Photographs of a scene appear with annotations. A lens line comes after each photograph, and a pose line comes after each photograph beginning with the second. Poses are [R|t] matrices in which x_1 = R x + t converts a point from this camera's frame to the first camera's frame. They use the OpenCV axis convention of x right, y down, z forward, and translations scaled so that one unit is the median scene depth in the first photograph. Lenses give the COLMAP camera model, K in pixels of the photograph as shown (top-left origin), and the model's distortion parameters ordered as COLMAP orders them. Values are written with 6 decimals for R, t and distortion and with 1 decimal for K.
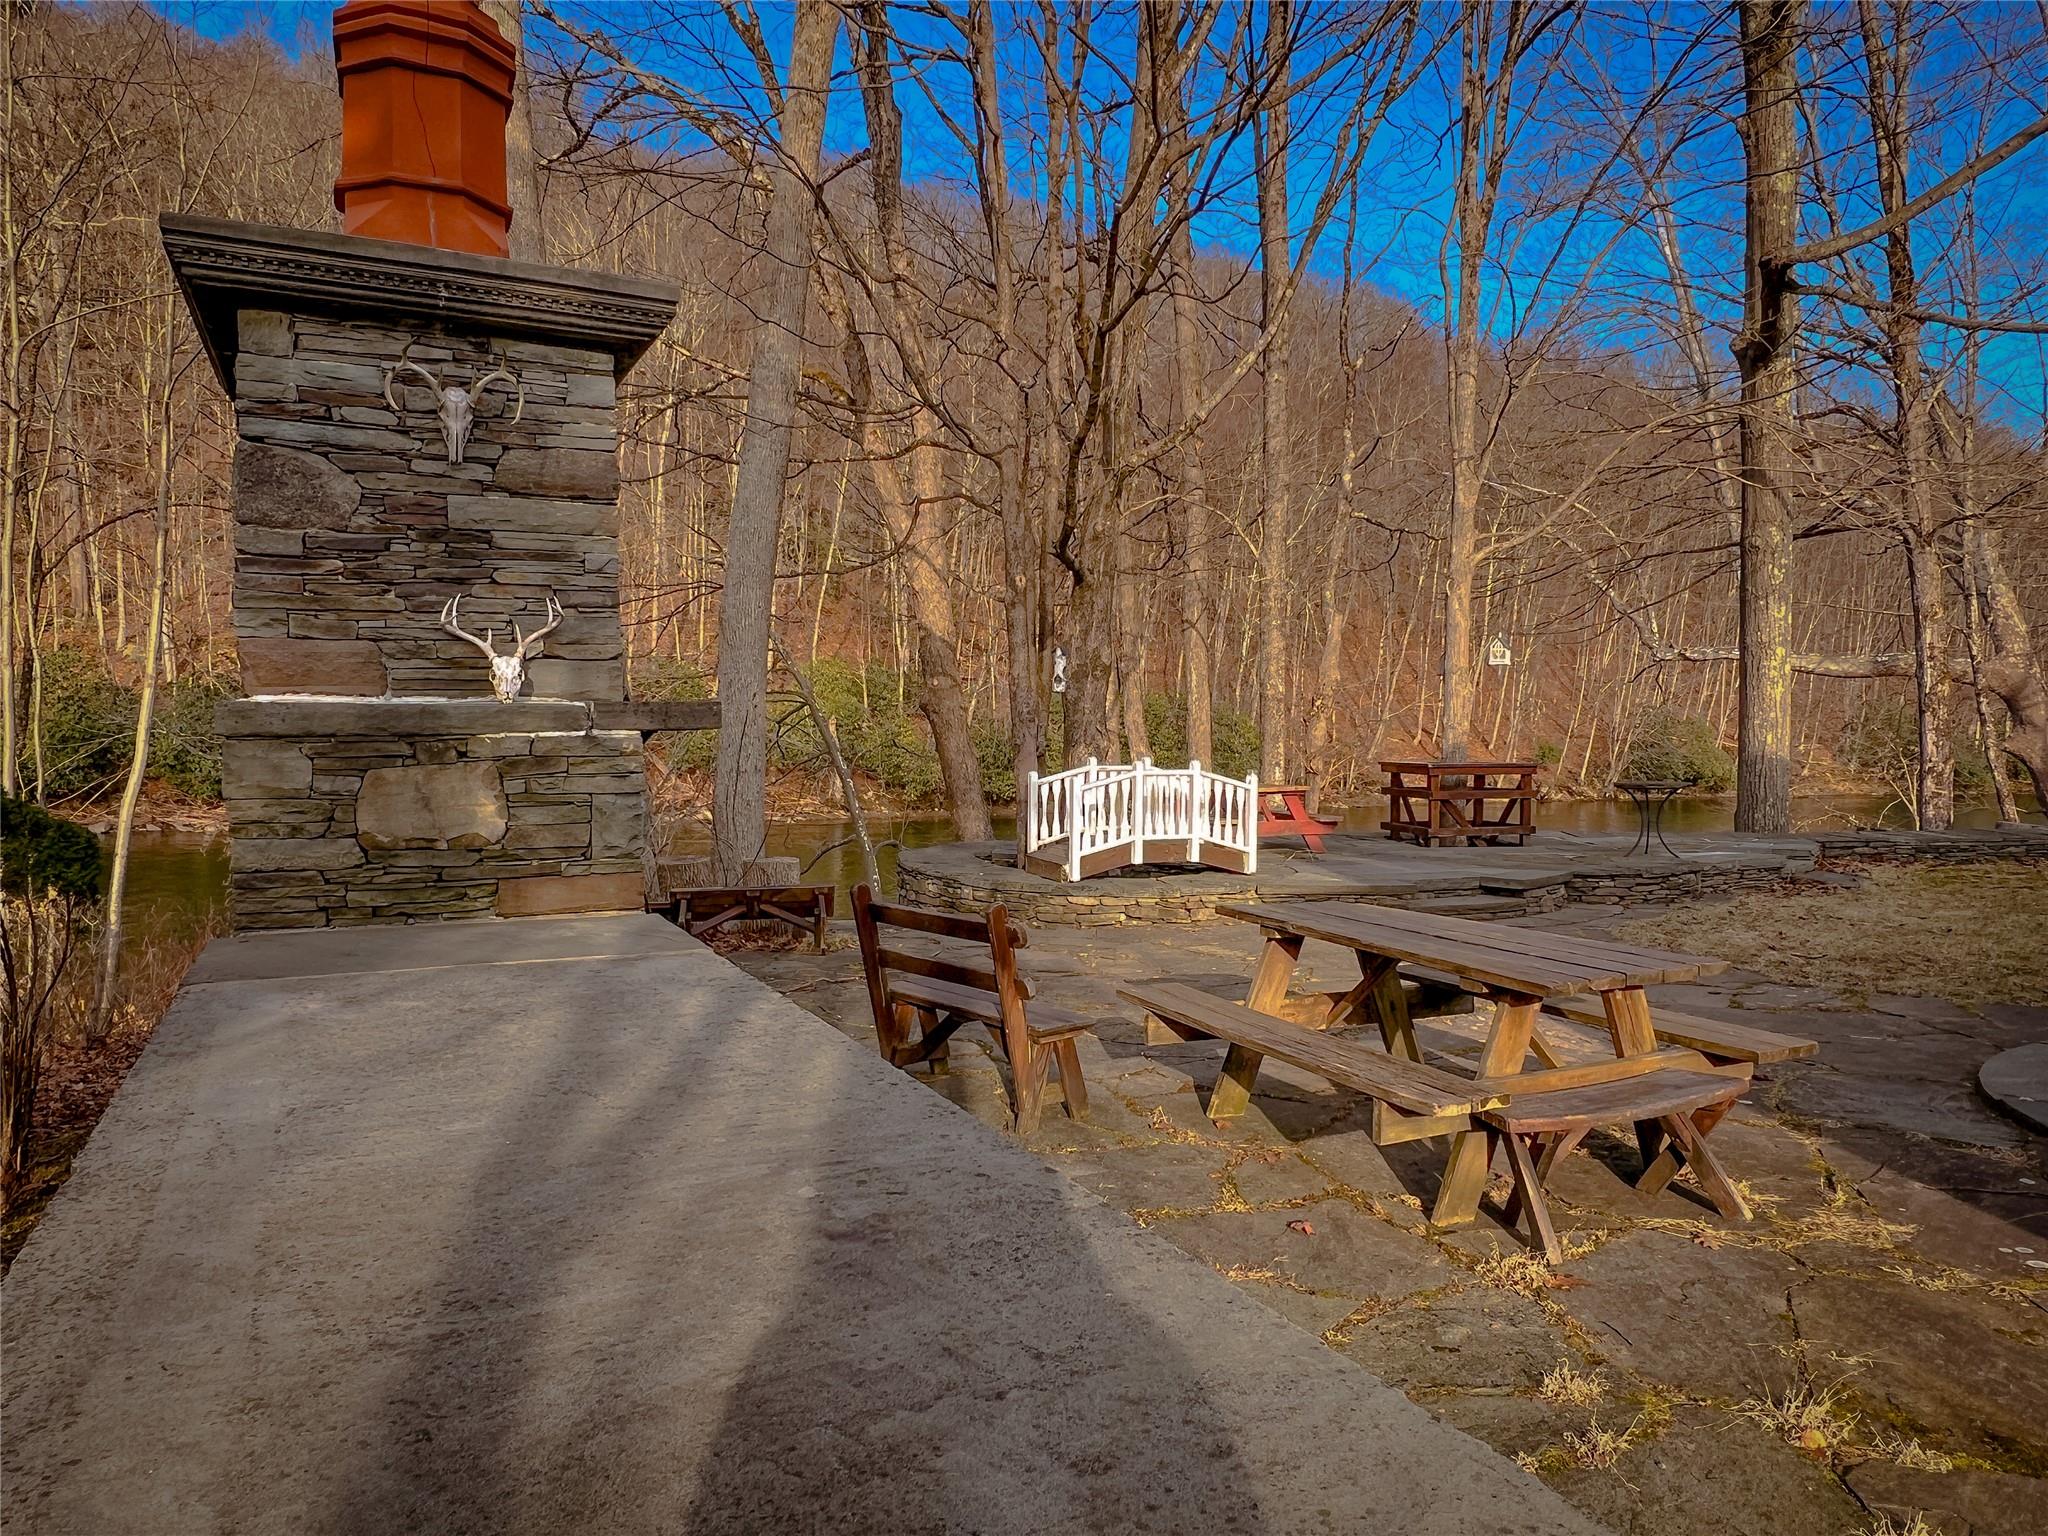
lens RADIAL K [[1385.1, 0, 1022.2], [0, 1385.1, 758.5], [0, 0, 1]] dist [-0.003914, -0.001343]
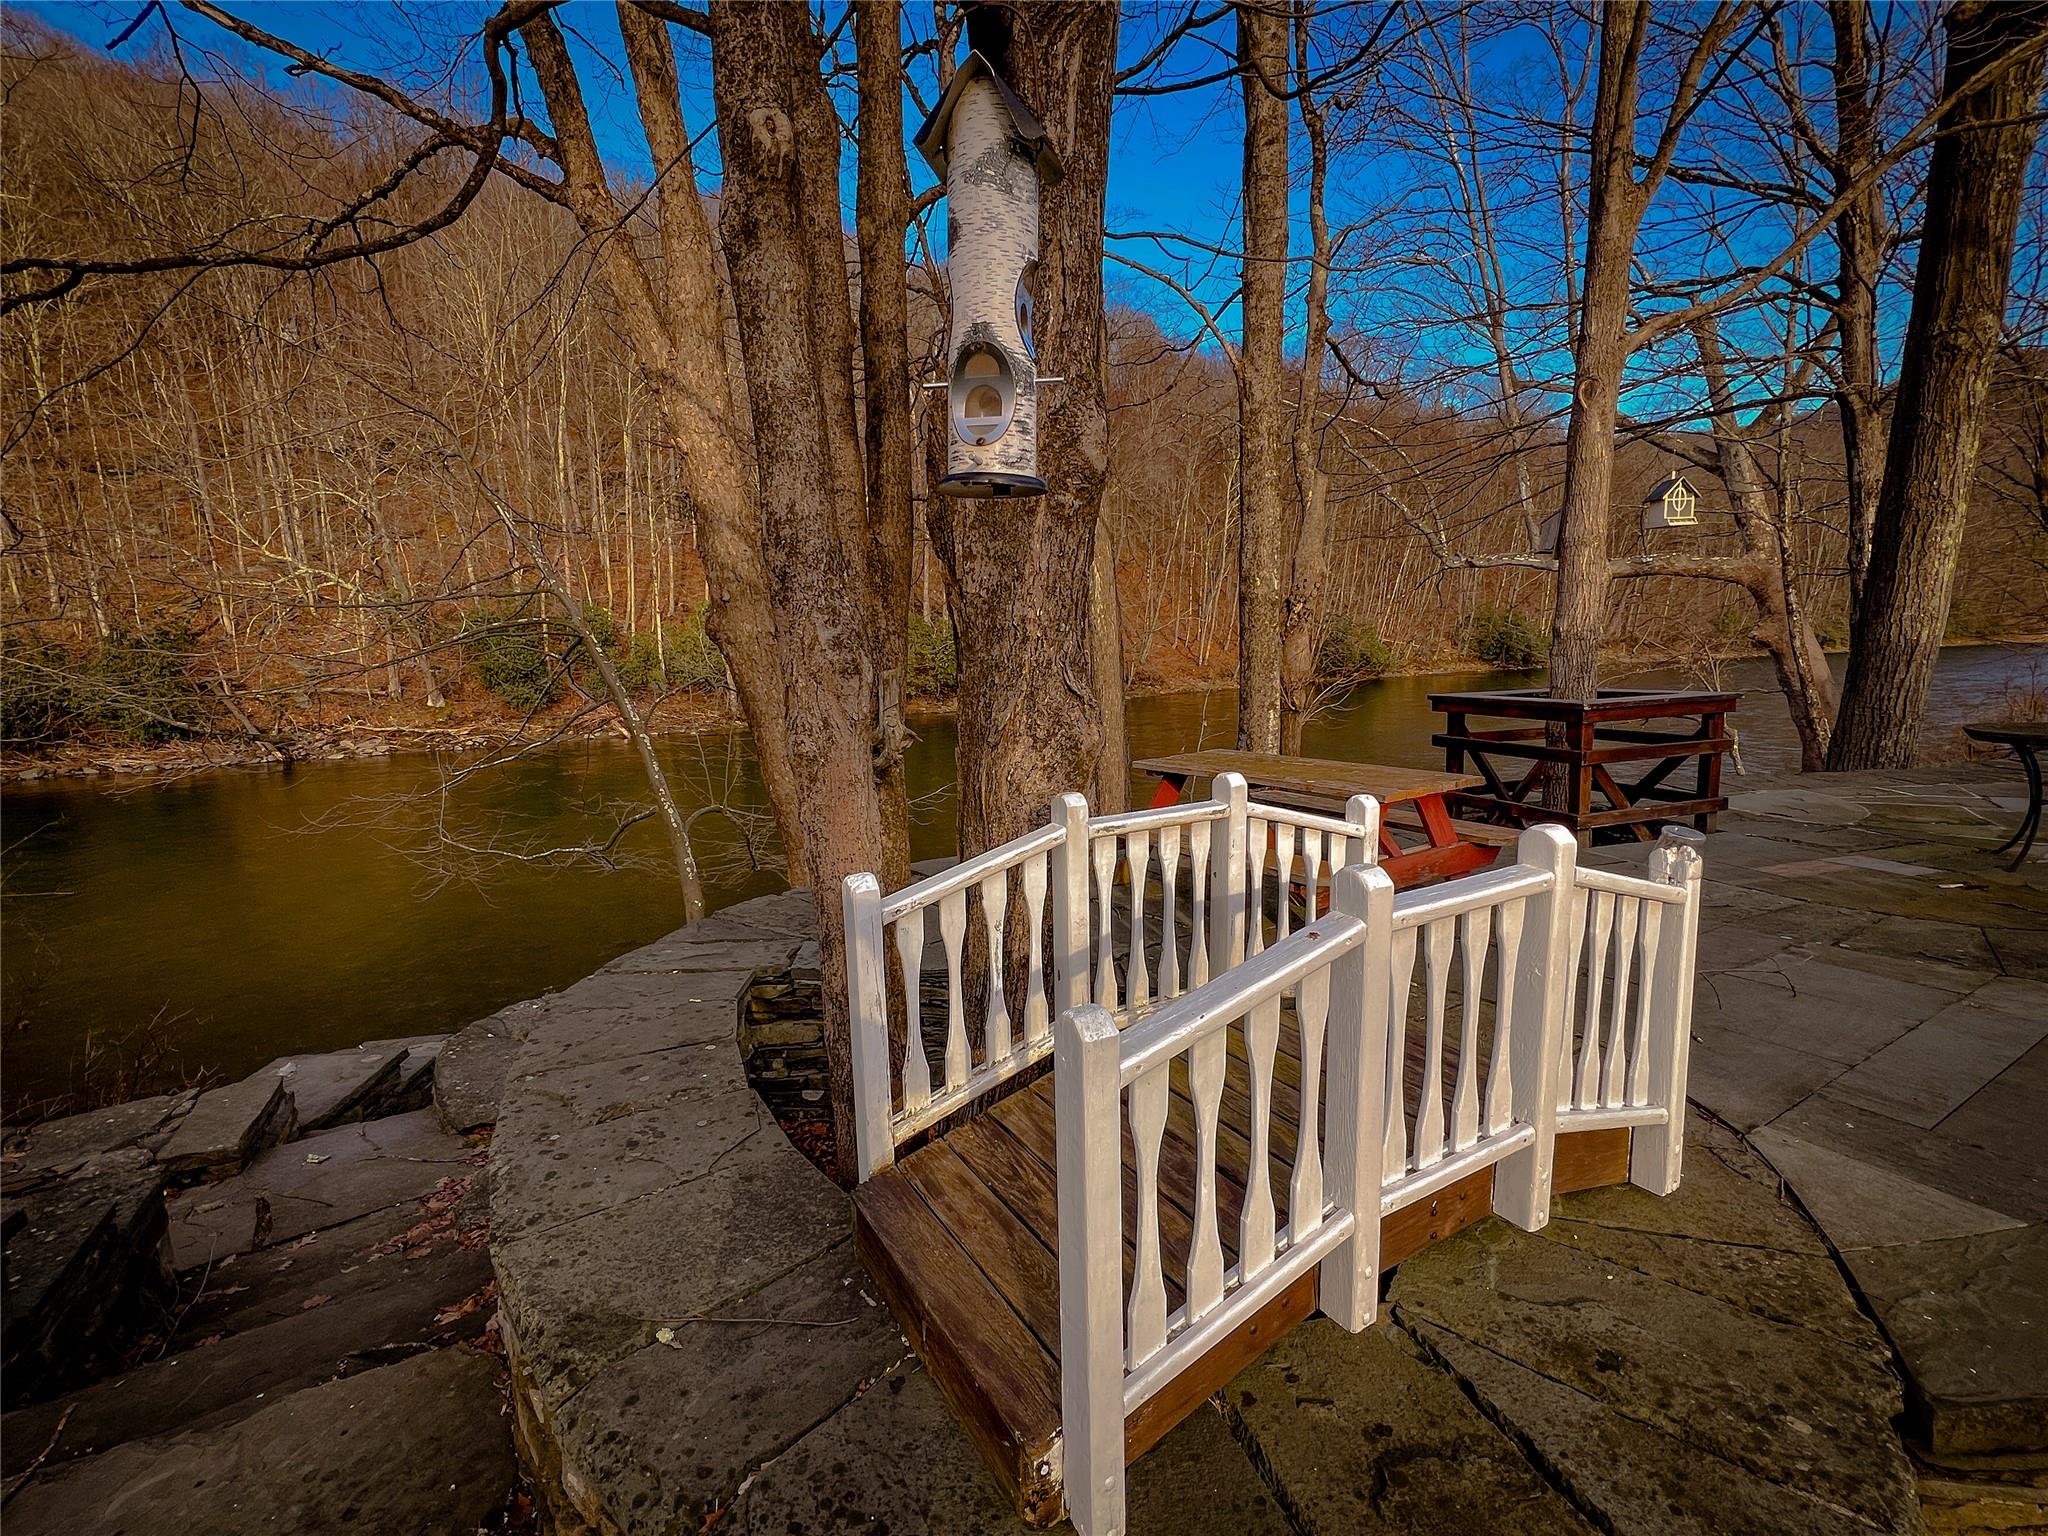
lens RADIAL K [[943.0, 0, 1013.0], [0, 943.0, 775.2], [0, 0, 1]] dist [-0.004588, -0.000674]
pose [[0.989993, -0.055969, 0.129546, 0.010121], [0.040573, 0.992116, 0.118571, -0.020486], [-0.135161, -0.112128, 0.984459, 0.591878]]
